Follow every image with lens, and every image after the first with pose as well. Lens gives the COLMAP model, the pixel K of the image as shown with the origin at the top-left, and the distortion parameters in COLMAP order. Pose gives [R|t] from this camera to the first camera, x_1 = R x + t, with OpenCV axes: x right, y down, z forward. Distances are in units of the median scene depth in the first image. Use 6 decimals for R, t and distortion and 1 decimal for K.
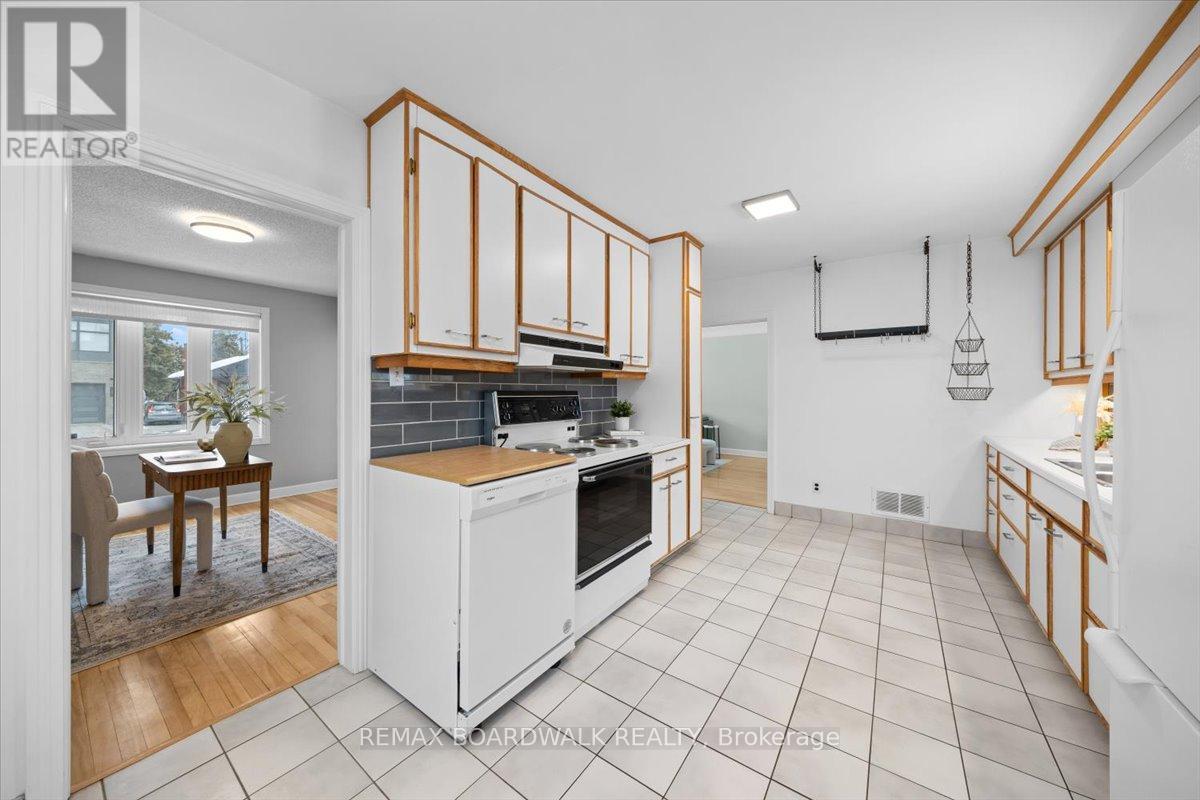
lens RADIAL K [[400.2, 0, 596.5], [0, 400.2, 397.7], [0, 0, 1]] dist [-0.000218, -0.000063]
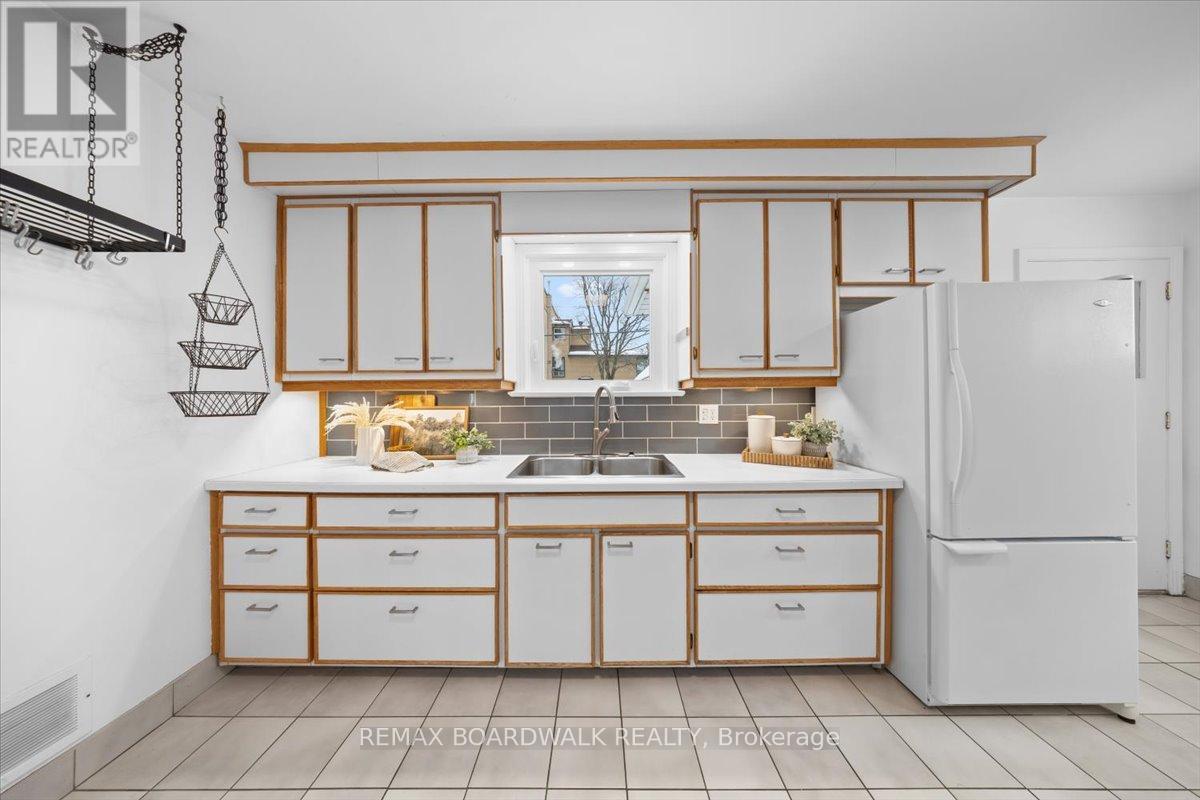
lens RADIAL K [[345.7, 0, 596.8], [0, 345.7, 399.2], [0, 0, 1]] dist [-0.005525, 0.000026]
pose [[-0.583986, 0.001124, 0.811763, 0.372736], [0.015720, 0.999827, 0.009925, -0.015674], [-0.811612, 0.018558, -0.583903, 1.129911]]
